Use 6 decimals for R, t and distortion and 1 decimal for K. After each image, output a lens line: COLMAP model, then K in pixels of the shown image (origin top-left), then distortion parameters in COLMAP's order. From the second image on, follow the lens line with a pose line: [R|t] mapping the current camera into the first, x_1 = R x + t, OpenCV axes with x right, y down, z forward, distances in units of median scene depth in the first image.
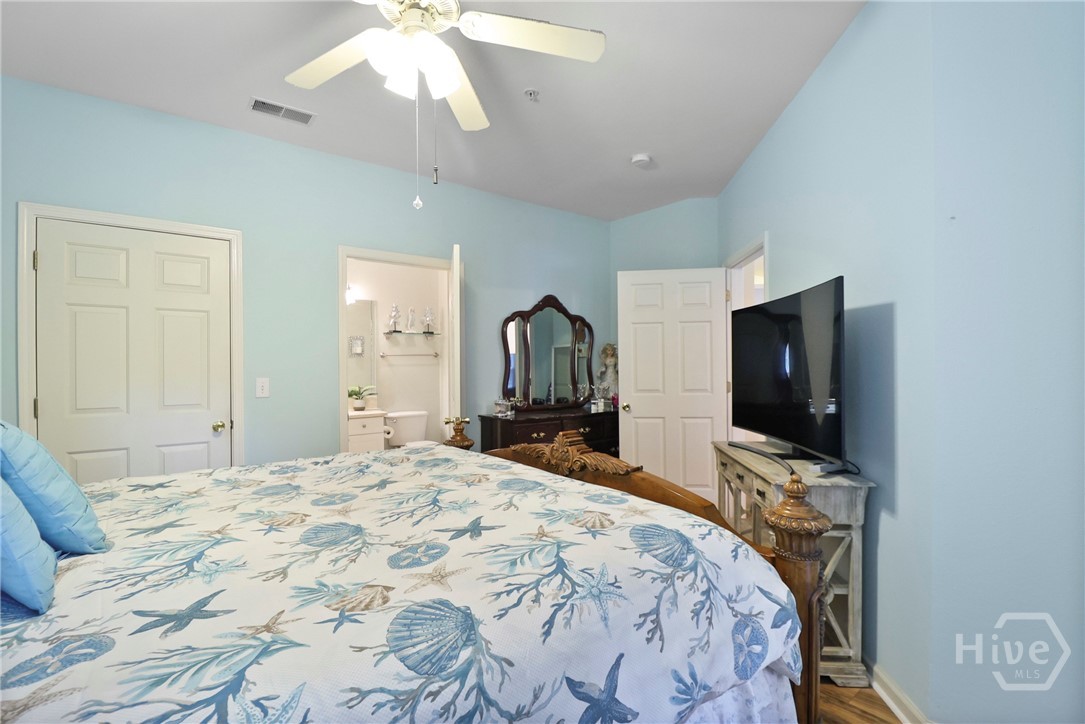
lens RADIAL K [[507.6, 0, 535.7], [0, 507.6, 366.8], [0, 0, 1]] dist [-0.002256, -0.013040]
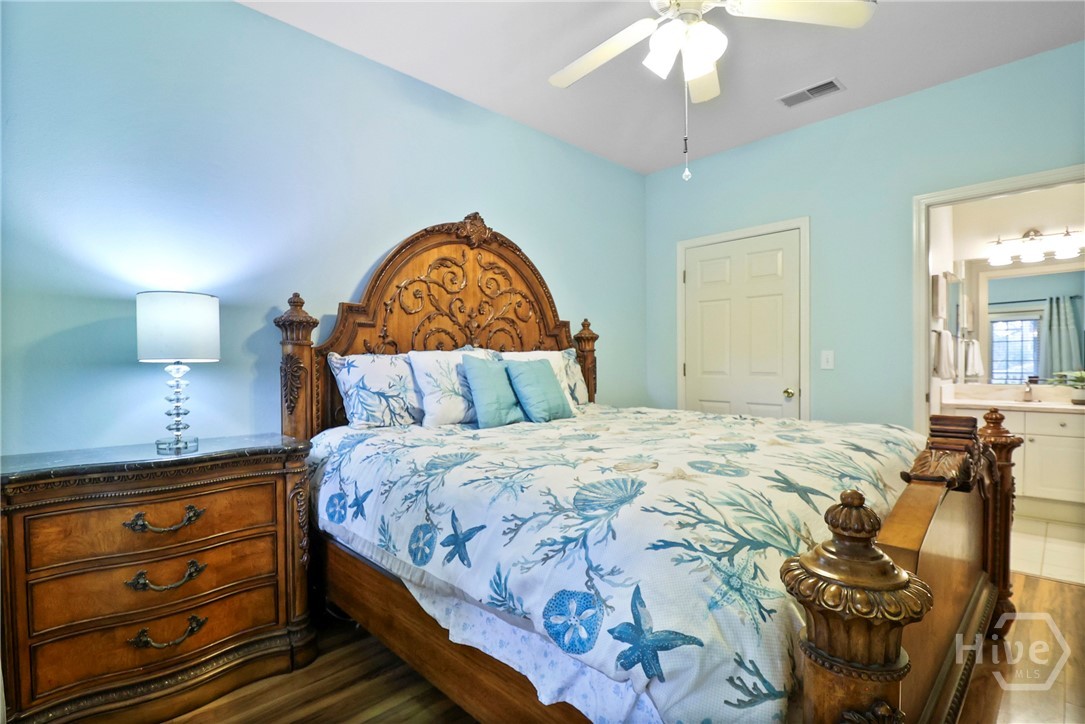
lens RADIAL K [[507.6, 0, 535.7], [0, 507.6, 366.8], [0, 0, 1]] dist [-0.002256, -0.013040]
pose [[0.085808, 0.014363, -0.996208, 1.295930], [-0.002260, 0.999896, 0.014221, 0.119634], [0.996309, 0.001031, 0.085832, 0.888336]]
